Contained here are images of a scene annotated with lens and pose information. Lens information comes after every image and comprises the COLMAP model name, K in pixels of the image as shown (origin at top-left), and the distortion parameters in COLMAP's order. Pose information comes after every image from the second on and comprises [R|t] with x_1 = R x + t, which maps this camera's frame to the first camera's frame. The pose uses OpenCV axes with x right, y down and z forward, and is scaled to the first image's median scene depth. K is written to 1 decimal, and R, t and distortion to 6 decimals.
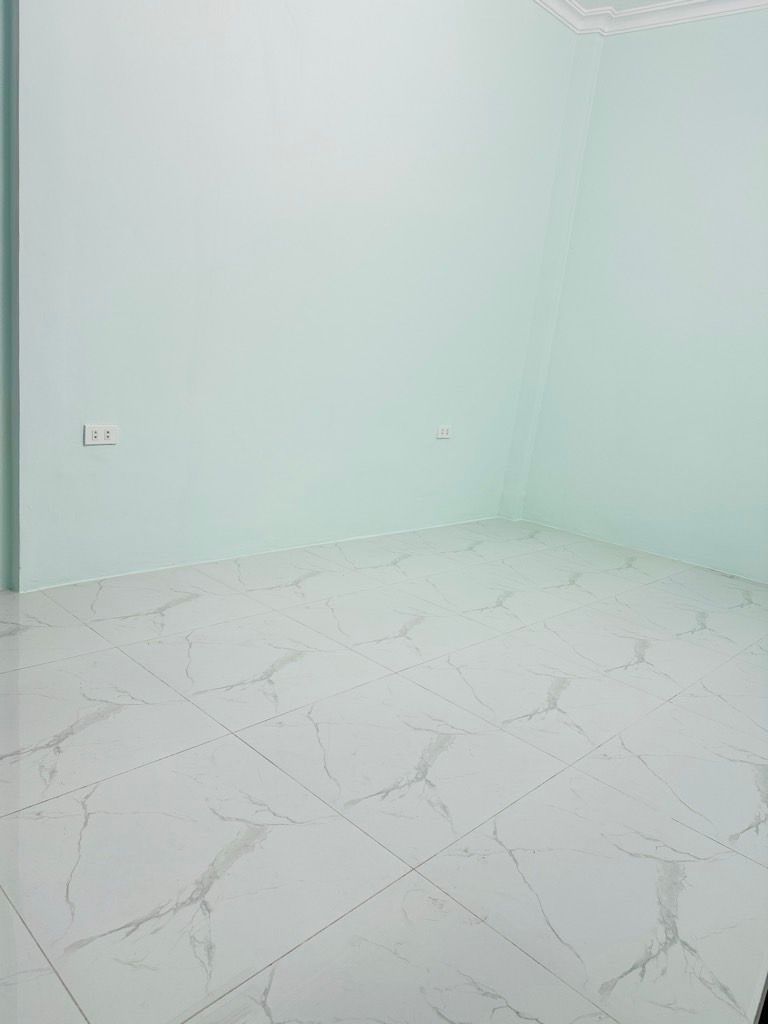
lens RADIAL K [[722.9, 0, 384.9], [0, 722.9, 512.7], [0, 0, 1]] dist [0.000529, 0.002874]
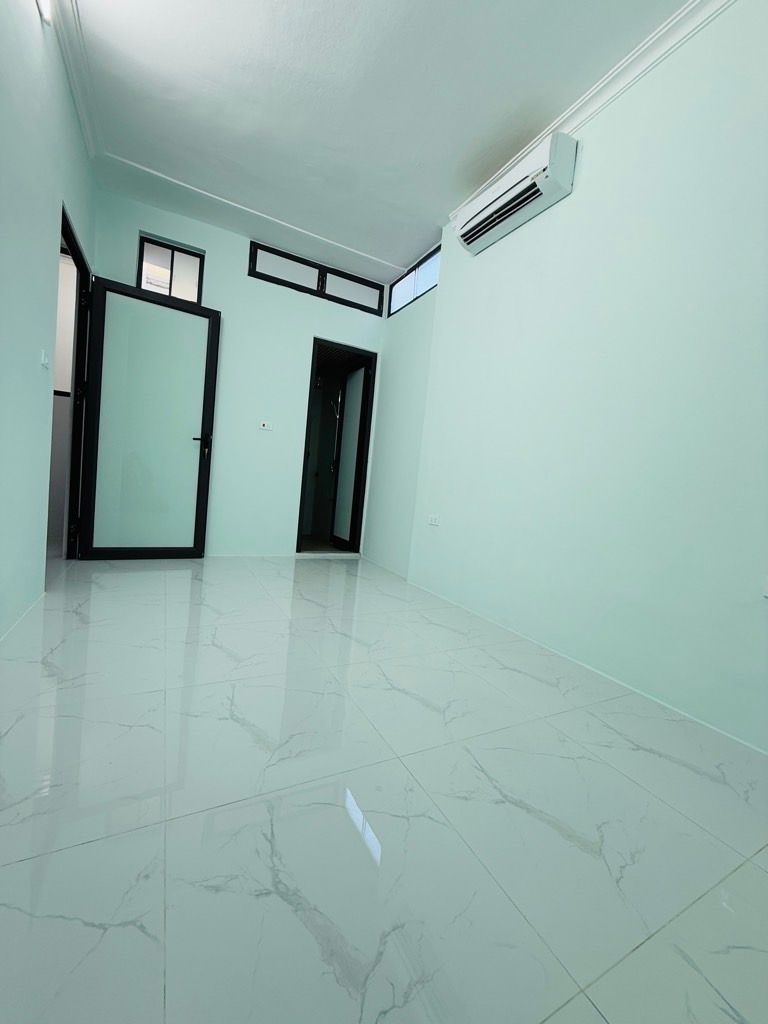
lens RADIAL K [[409.7, 0, 386.4], [0, 409.7, 510.4], [0, 0, 1]] dist [-0.000196, -0.000014]
pose [[-0.277737, -0.050711, -0.959318, 0.743873], [-0.321605, 0.945892, 0.043108, -0.130335], [0.905225, 0.320494, -0.279018, 1.104141]]
